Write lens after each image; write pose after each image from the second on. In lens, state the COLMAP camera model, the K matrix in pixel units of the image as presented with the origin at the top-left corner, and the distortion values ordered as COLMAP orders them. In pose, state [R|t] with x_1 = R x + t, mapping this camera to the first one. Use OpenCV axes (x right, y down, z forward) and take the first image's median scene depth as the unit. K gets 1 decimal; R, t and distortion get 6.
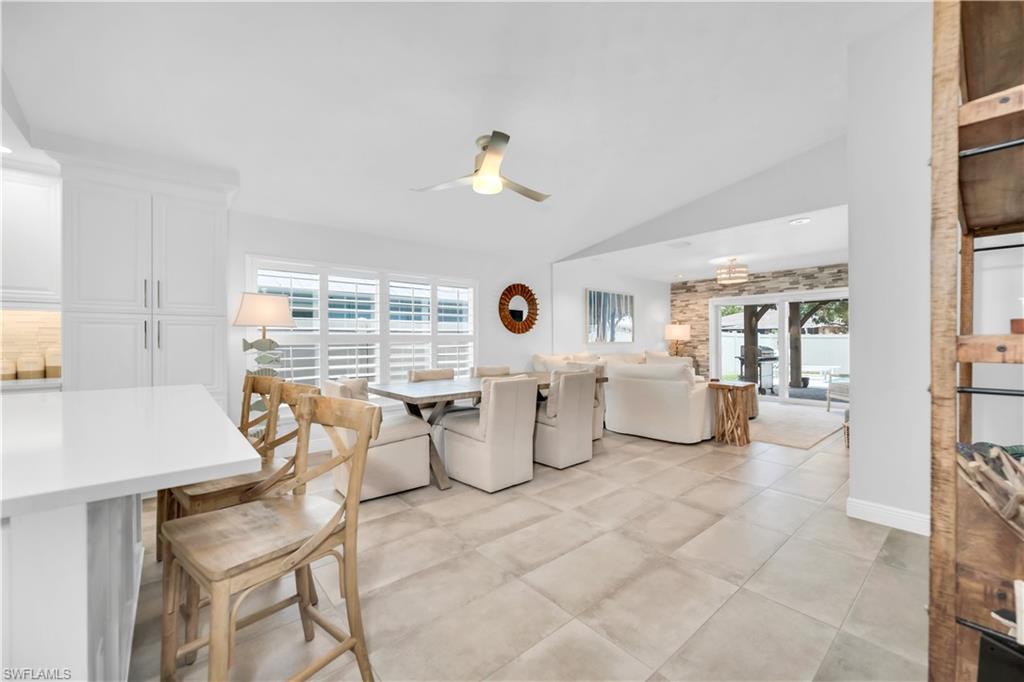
lens RADIAL K [[407.7, 0, 516.4], [0, 407.7, 344.5], [0, 0, 1]] dist [-0.006086, 0.001392]
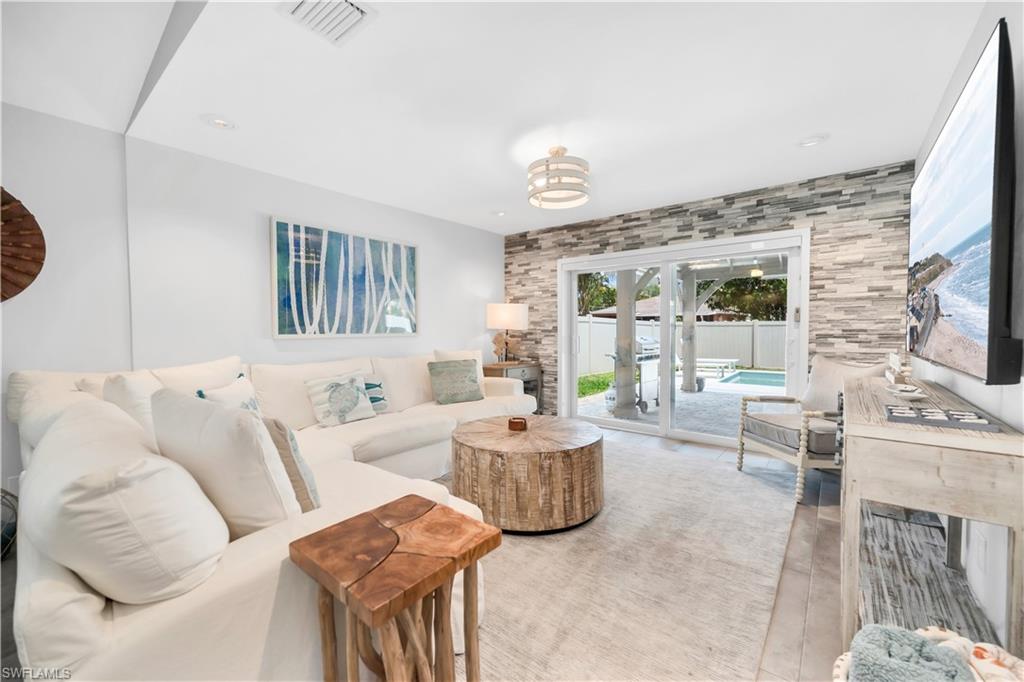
lens RADIAL K [[407.7, 0, 519.5], [0, 407.7, 343.9], [0, 0, 1]] dist [-0.006086, 0.001392]
pose [[0.980028, -0.007732, 0.198711, 0.615676], [0.002095, 0.999590, 0.028562, -0.014789], [-0.198851, -0.027576, 0.979642, 0.872187]]
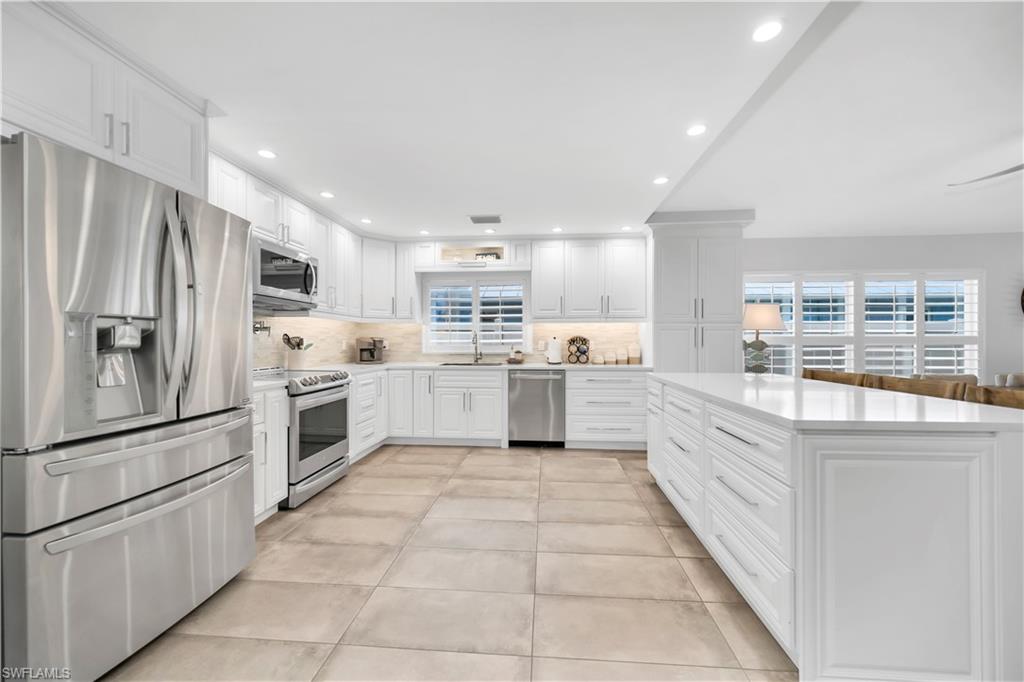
lens RADIAL K [[407.7, 0, 508.7], [0, 407.7, 341.9], [0, 0, 1]] dist [-0.006086, 0.001392]
pose [[0.699399, 0.006088, -0.714705, -0.252170], [-0.012322, 0.999918, -0.003541, 0.004146], [0.714625, 0.011283, 0.699417, -0.347660]]
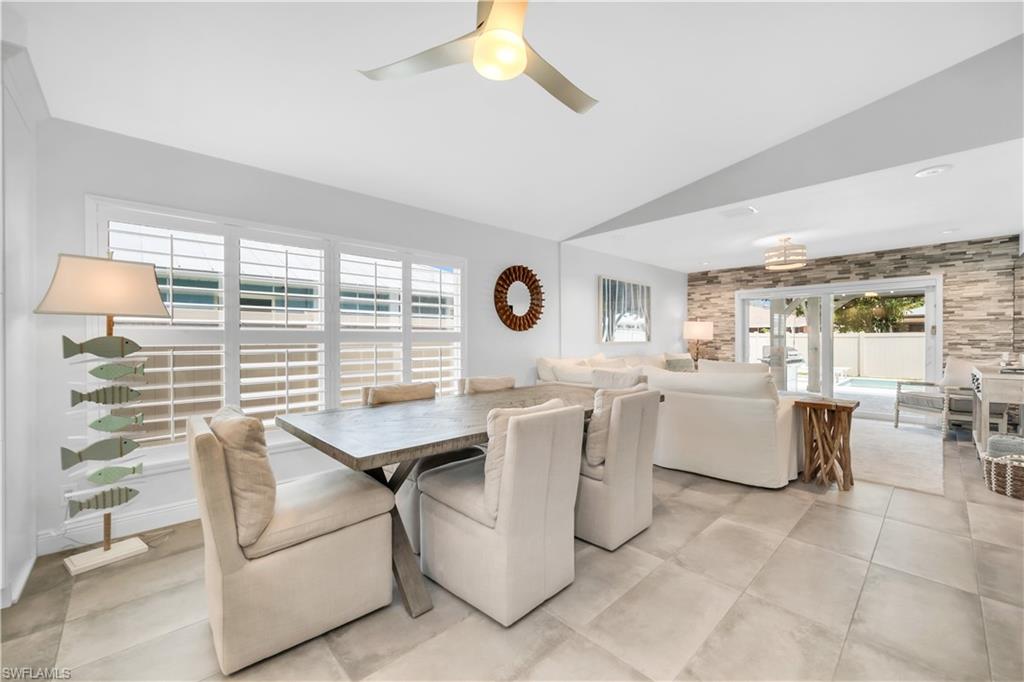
lens RADIAL K [[407.7, 0, 516.9], [0, 407.7, 342.7], [0, 0, 1]] dist [-0.006086, 0.001392]
pose [[0.998584, 0.001924, 0.053157, -0.059921], [-0.001813, 0.999996, -0.002144, -0.004535], [-0.053161, 0.002045, 0.998584, 0.355392]]
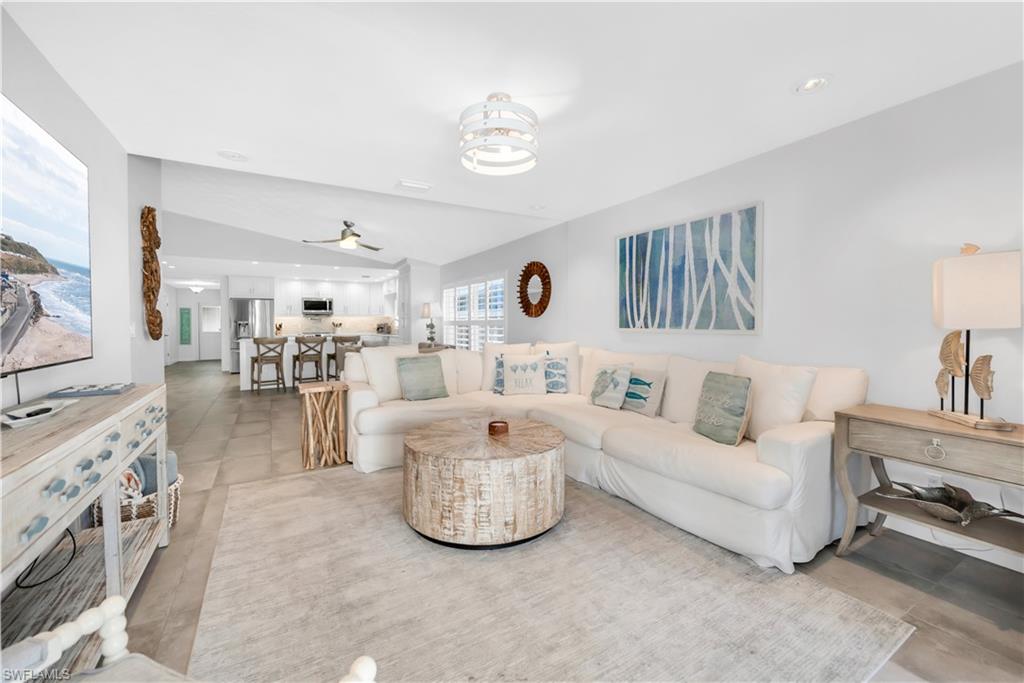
lens RADIAL K [[407.7, 0, 501.7], [0, 407.7, 329.7], [0, 0, 1]] dist [-0.006086, 0.001392]
pose [[-0.188779, 0.019586, -0.981824, 1.366852], [-0.006743, 0.999752, 0.021241, -0.027043], [0.981996, 0.010630, -0.188600, 1.658242]]
